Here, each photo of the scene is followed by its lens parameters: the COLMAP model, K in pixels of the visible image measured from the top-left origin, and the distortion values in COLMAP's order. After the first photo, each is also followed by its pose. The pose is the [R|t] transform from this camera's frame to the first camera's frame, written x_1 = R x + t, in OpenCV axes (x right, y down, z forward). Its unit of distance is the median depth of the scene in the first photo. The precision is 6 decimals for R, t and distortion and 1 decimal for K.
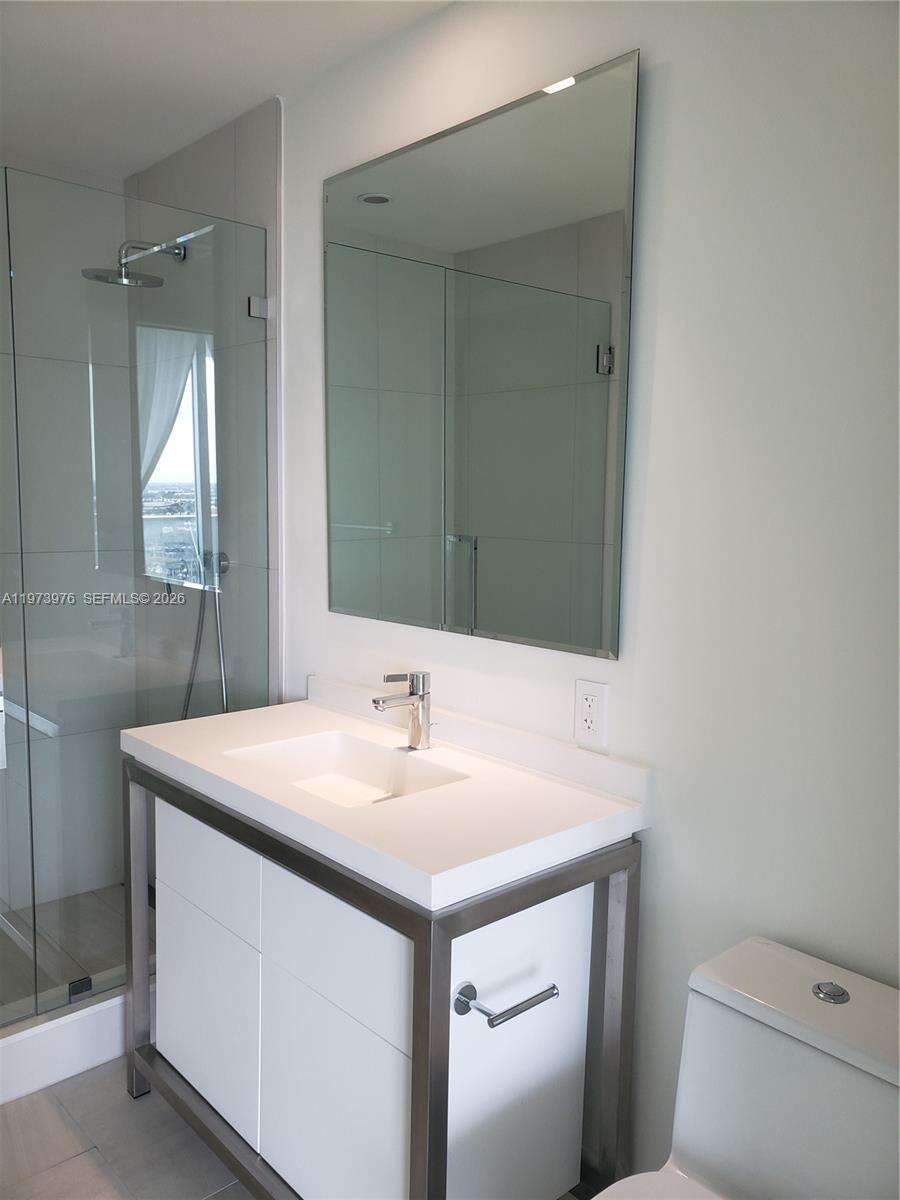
lens RADIAL K [[929.1, 0, 450.0], [0, 929.1, 600.0], [0, 0, 1]] dist [0.004031, -0.005566]
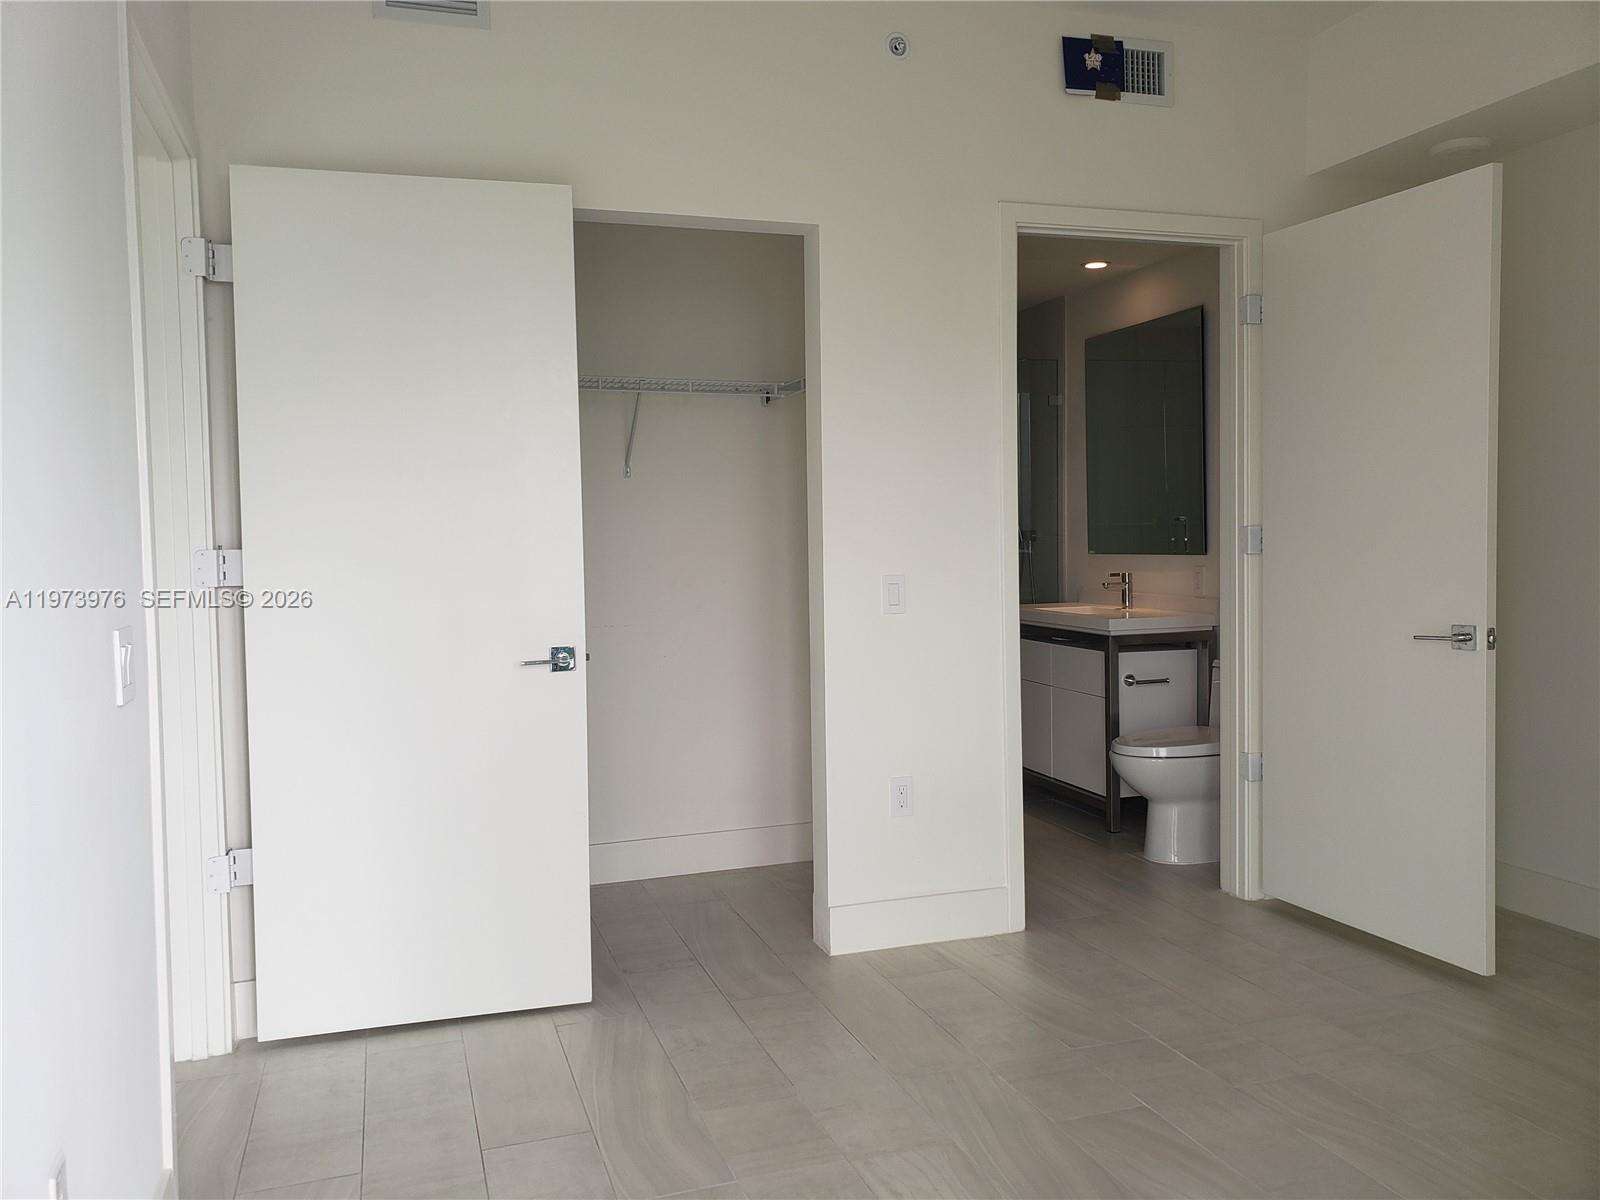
lens RADIAL K [[1238.8, 0, 800.0], [0, 1238.8, 600.0], [0, 0, 1]] dist [0.004031, -0.005566]
pose [[0.915688, -0.002749, -0.401880, 0.364410], [-0.015563, 0.998984, -0.042295, 0.235775], [0.401588, 0.044983, 0.914715, -1.639035]]
